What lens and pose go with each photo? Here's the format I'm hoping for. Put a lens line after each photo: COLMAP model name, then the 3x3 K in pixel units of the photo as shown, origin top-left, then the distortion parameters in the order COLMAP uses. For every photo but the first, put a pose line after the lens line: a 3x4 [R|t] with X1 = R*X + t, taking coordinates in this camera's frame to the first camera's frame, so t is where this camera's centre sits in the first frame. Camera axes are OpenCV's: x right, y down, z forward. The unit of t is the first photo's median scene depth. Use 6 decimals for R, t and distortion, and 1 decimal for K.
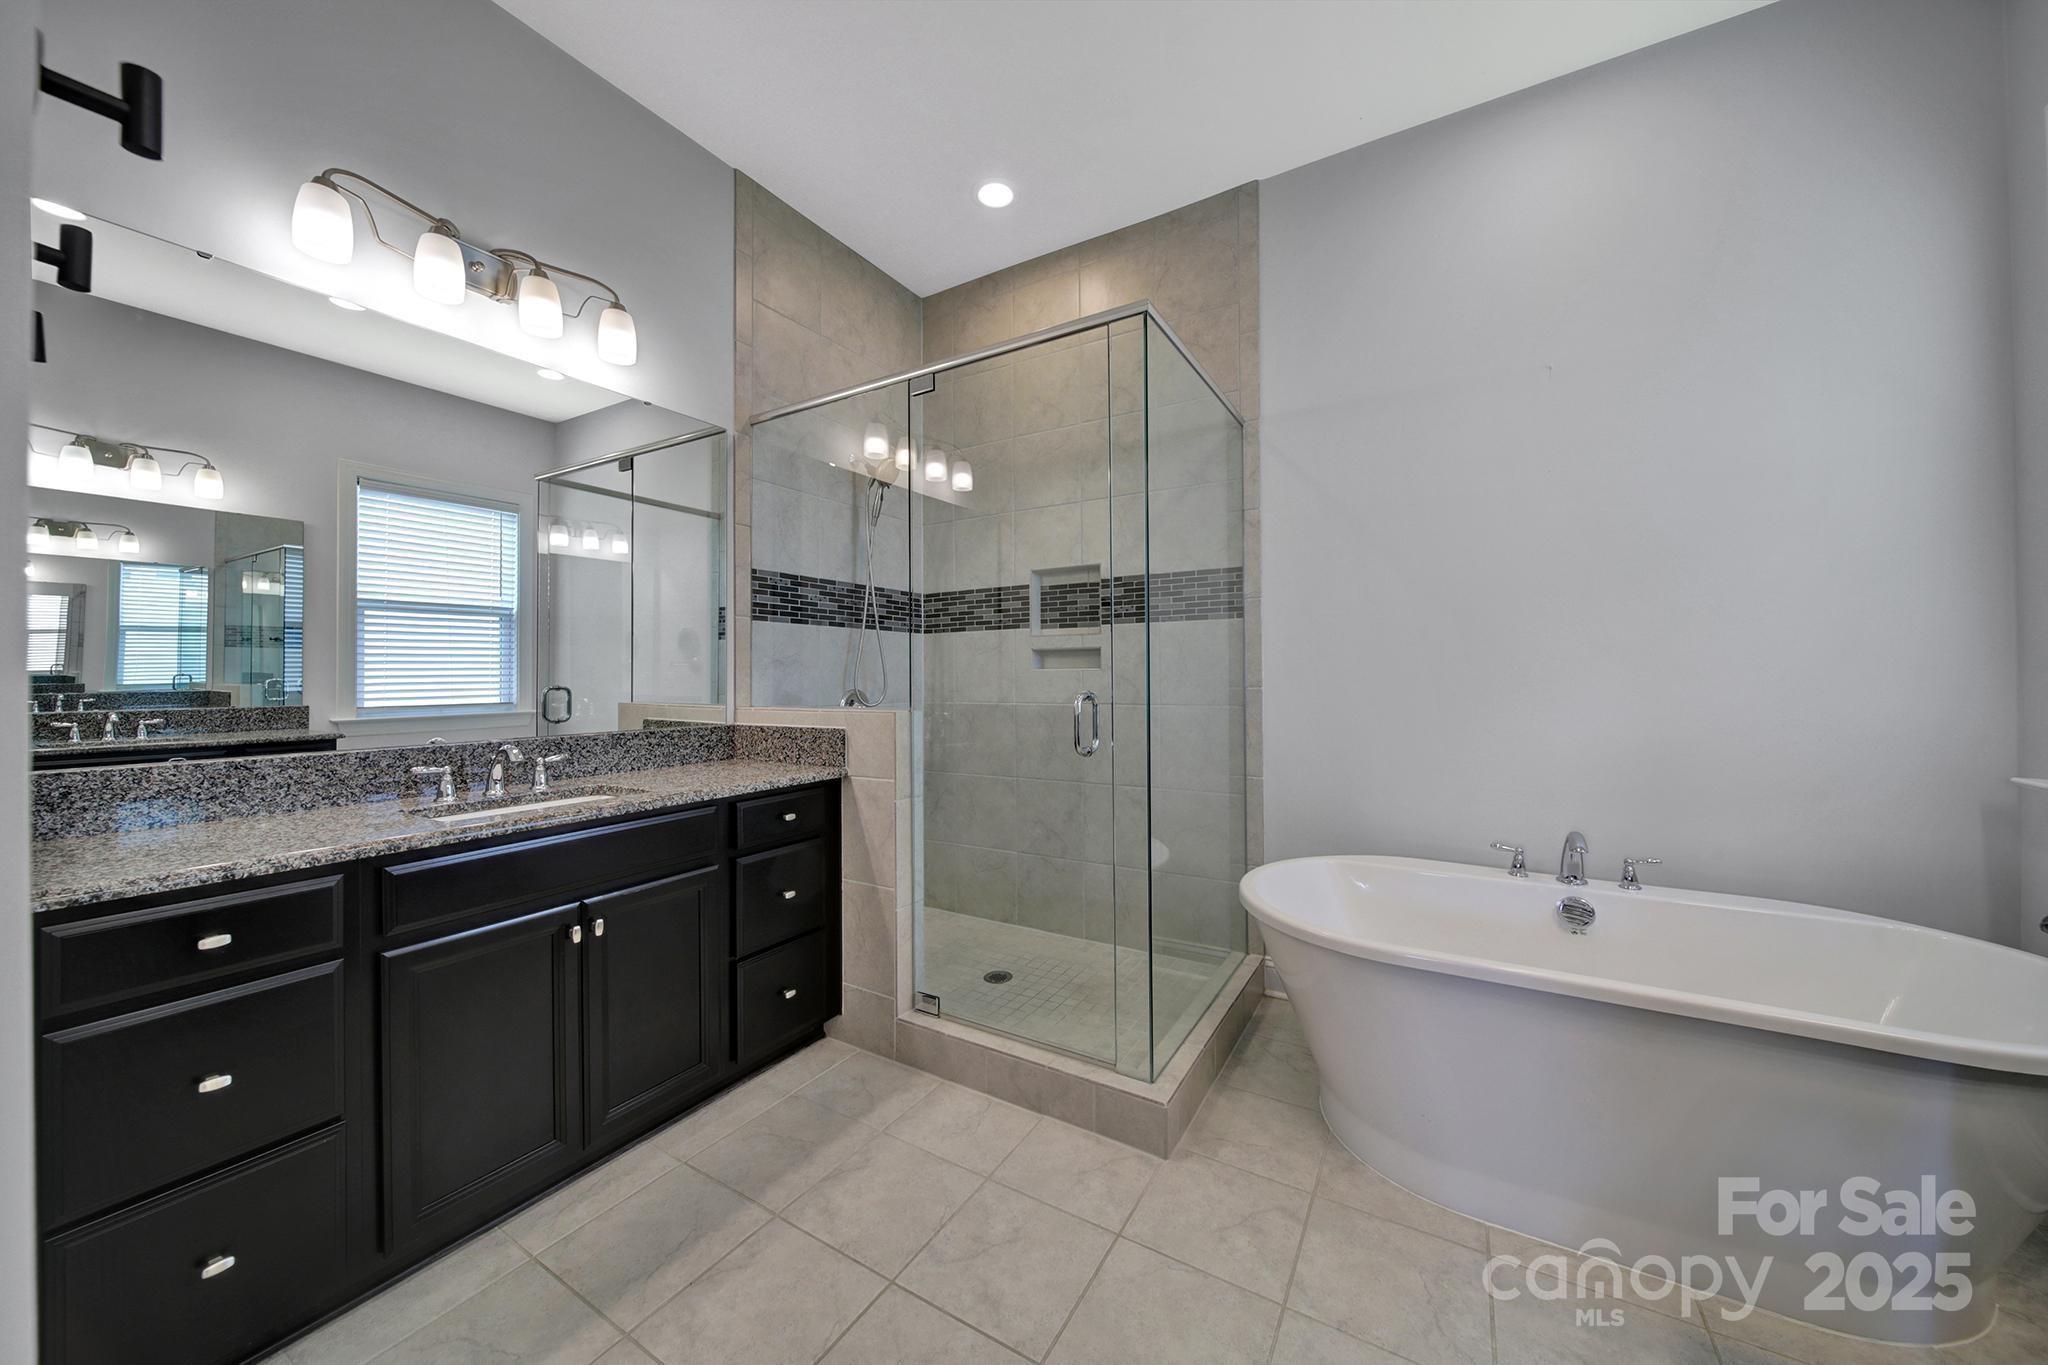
lens RADIAL K [[718.3, 0, 1020.4], [0, 718.3, 671.7], [0, 0, 1]] dist [0.002192, -0.000615]
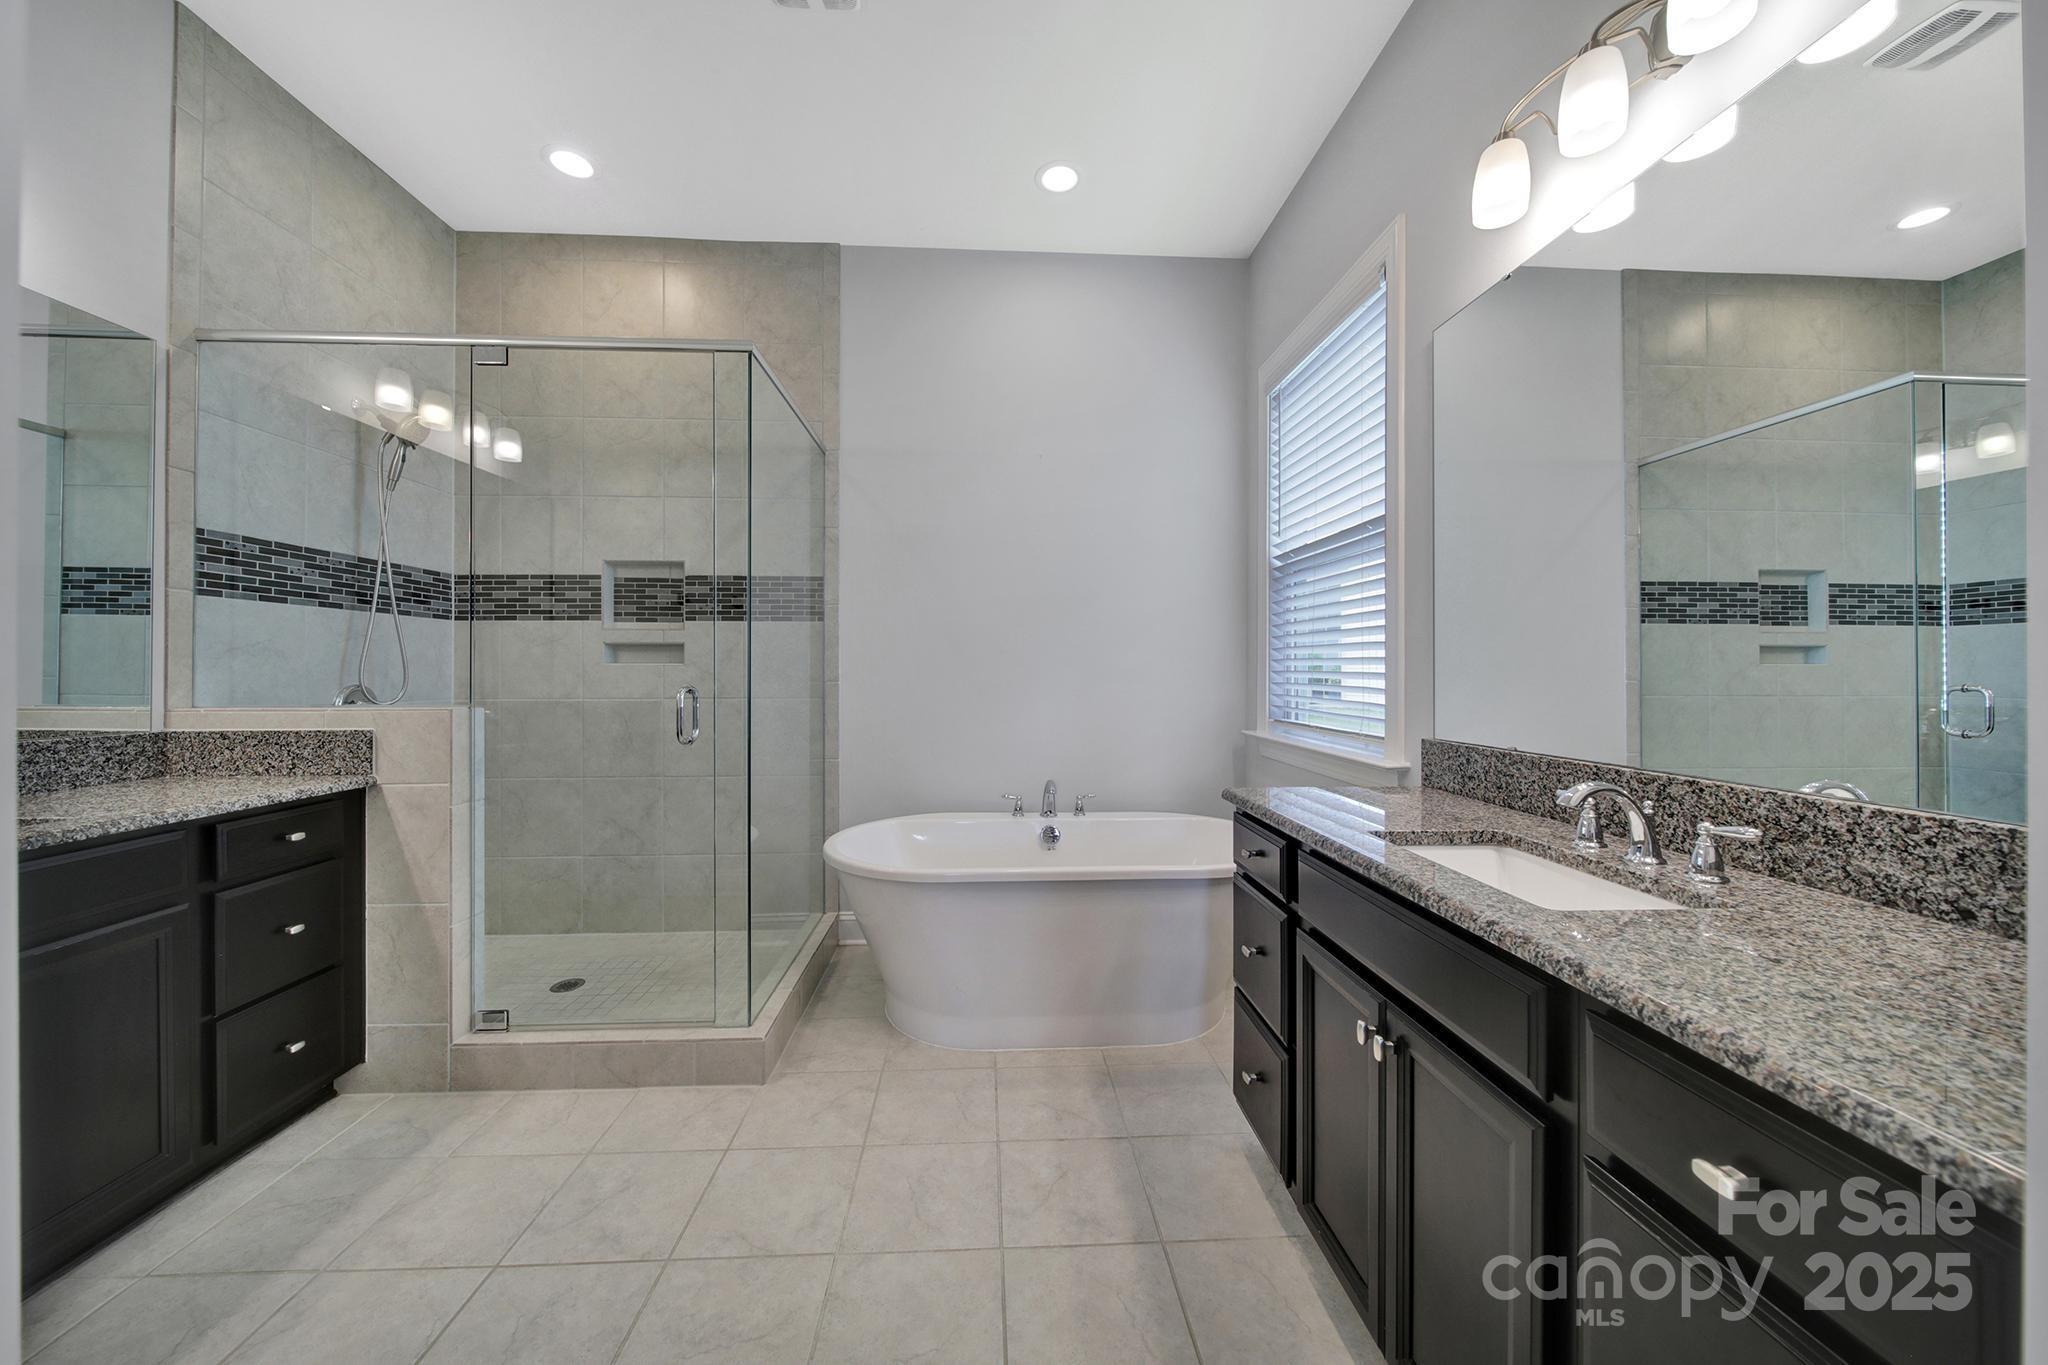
lens RADIAL K [[718.3, 0, 1025.7], [0, 718.3, 668.1], [0, 0, 1]] dist [0.002192, -0.000615]
pose [[0.823747, 0.010579, 0.566860, -0.083091], [-0.011327, 0.999933, -0.002202, -0.001802], [-0.566845, -0.004607, 0.823812, -0.145045]]
